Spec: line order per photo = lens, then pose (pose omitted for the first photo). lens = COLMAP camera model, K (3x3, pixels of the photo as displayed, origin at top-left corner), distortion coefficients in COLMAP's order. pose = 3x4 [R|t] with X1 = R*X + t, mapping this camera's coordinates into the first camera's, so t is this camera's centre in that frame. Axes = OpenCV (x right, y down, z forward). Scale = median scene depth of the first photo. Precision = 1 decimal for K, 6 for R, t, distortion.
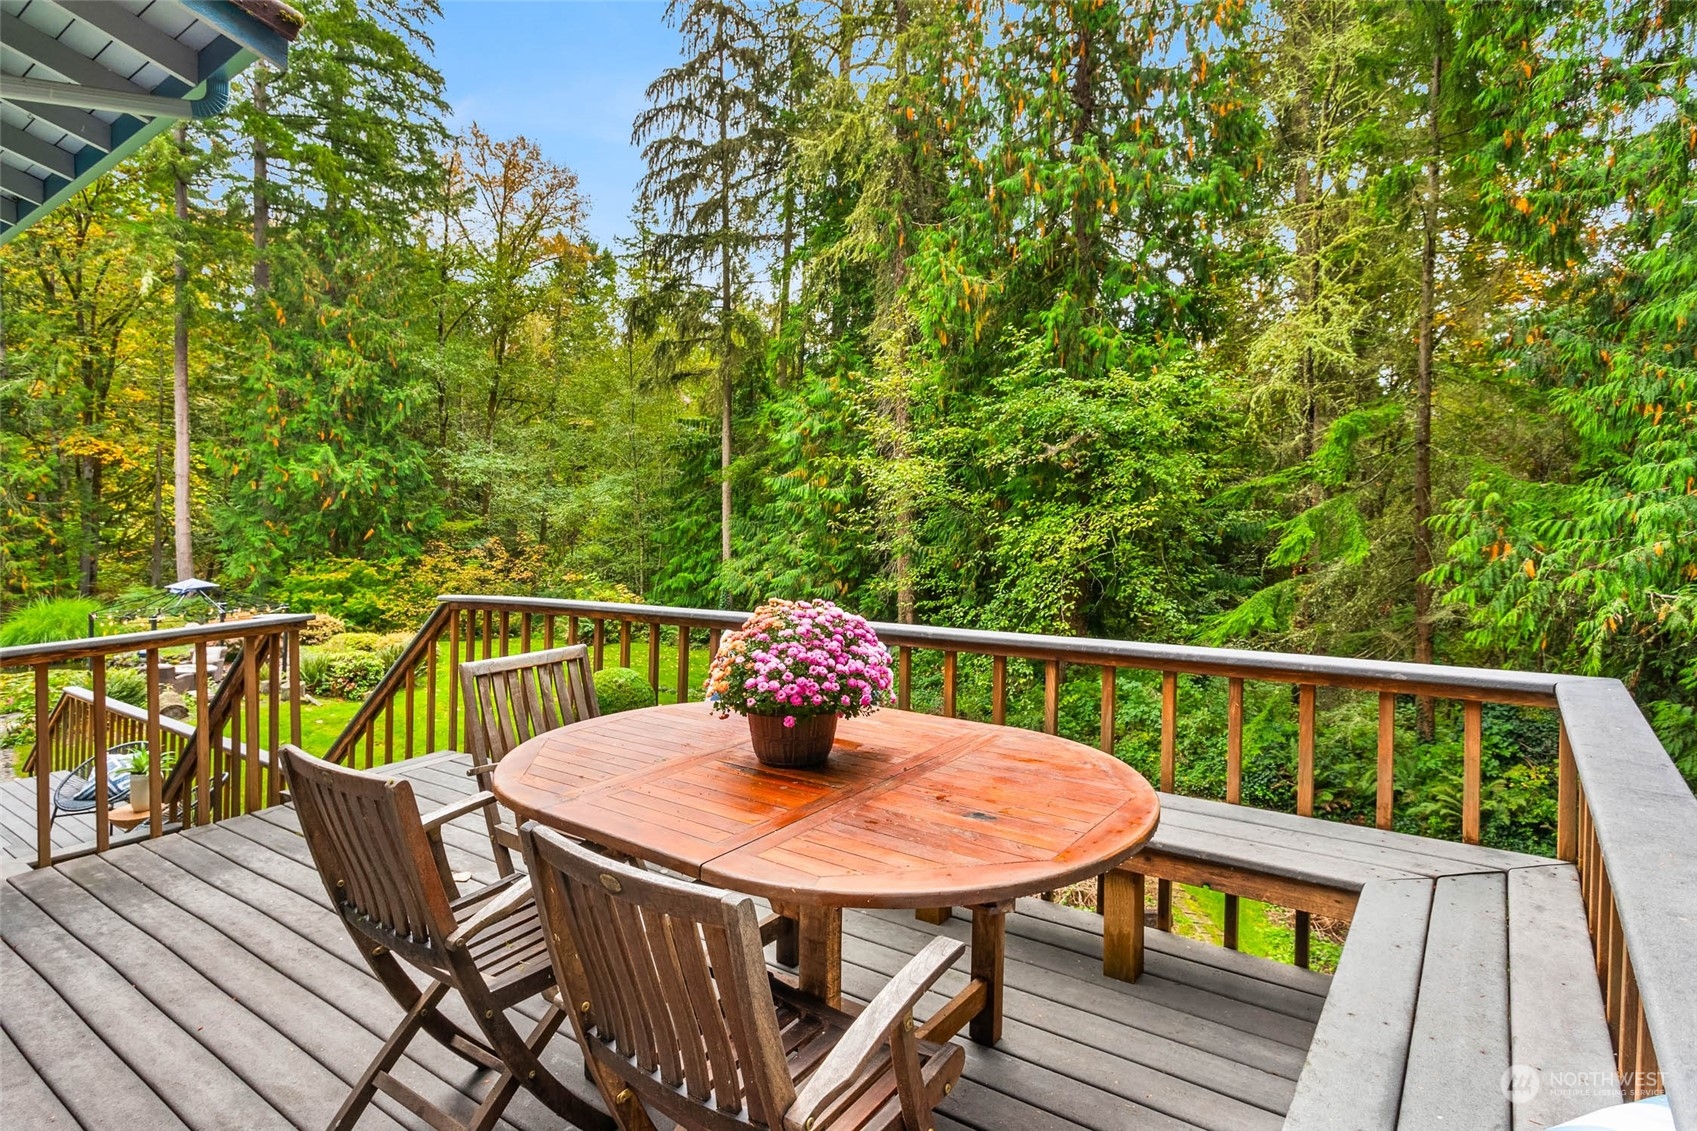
lens RADIAL K [[966.9, 0, 845.6], [0, 966.9, 551.4], [0, 0, 1]] dist [0.002769, -0.001996]
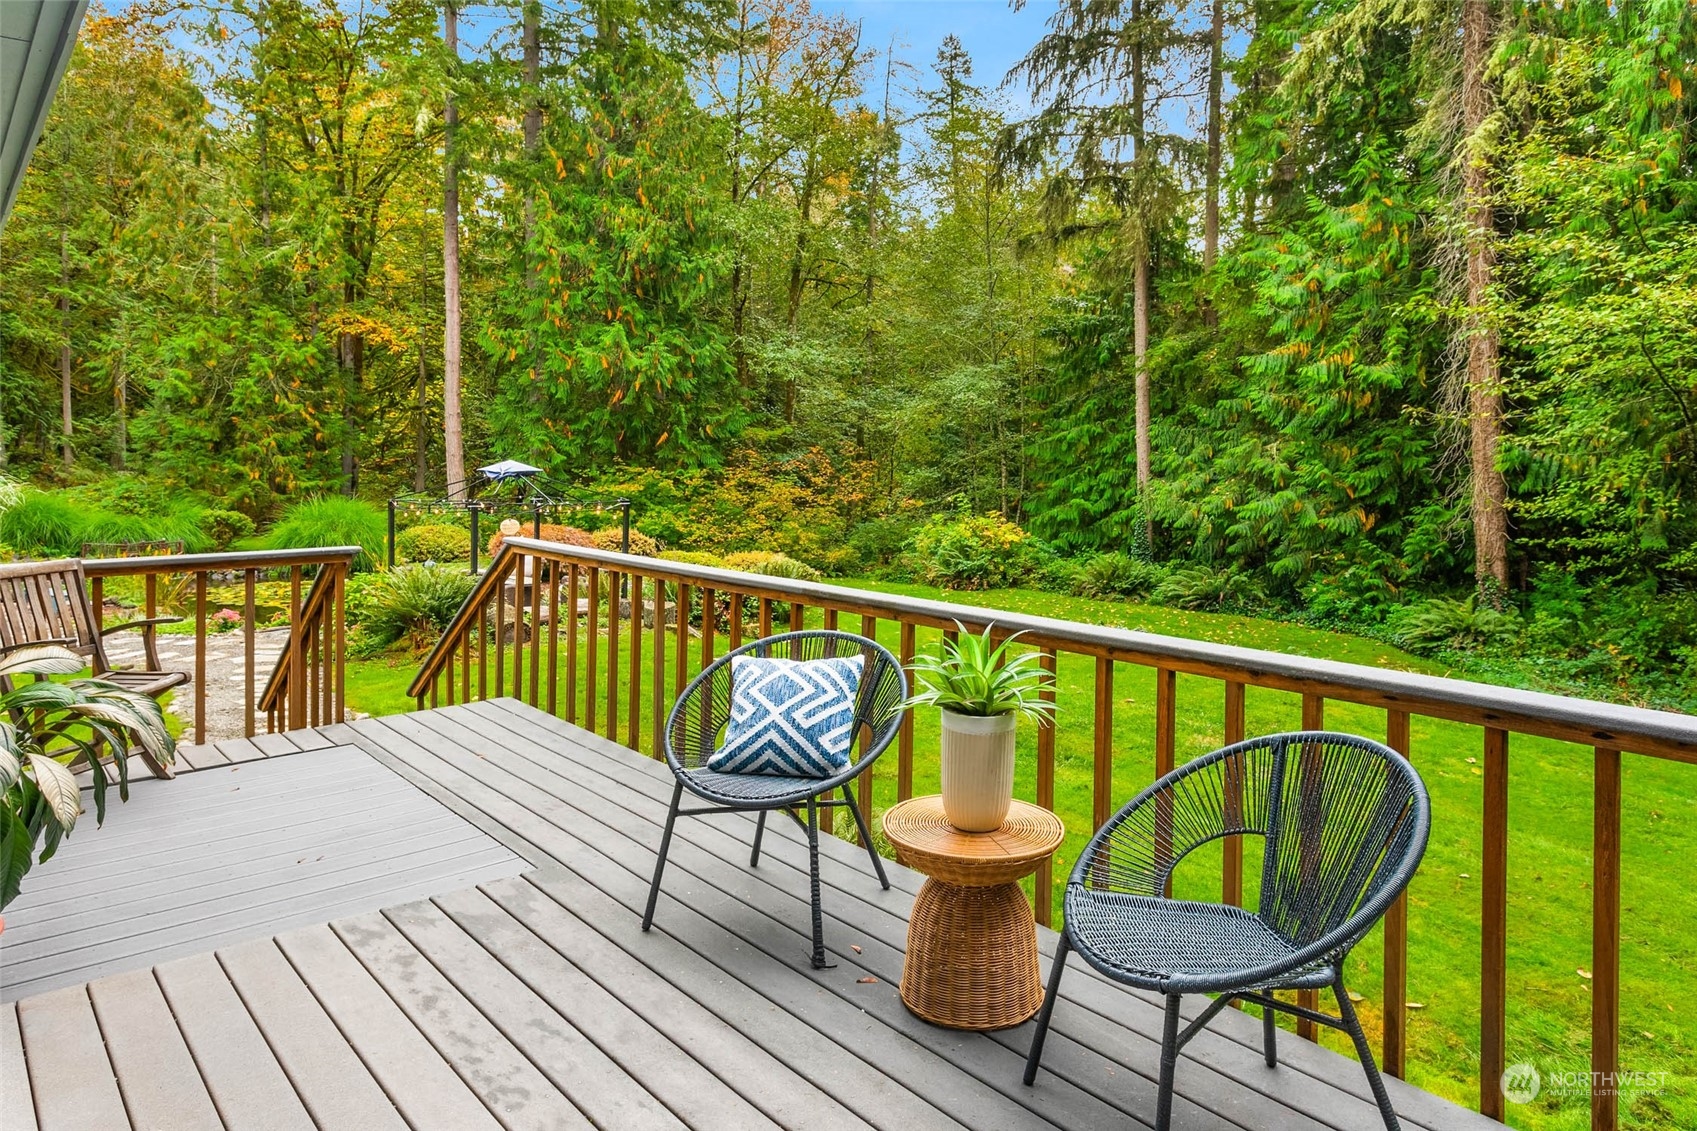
lens RADIAL K [[1139.1, 0, 850.3], [0, 1139.1, 572.8], [0, 0, 1]] dist [-0.006748, 0.005758]
pose [[0.974292, 0.049928, -0.219685, -0.134363], [-0.037889, 0.997558, 0.058681, 0.031758], [0.222079, -0.048849, 0.973804, 0.122103]]
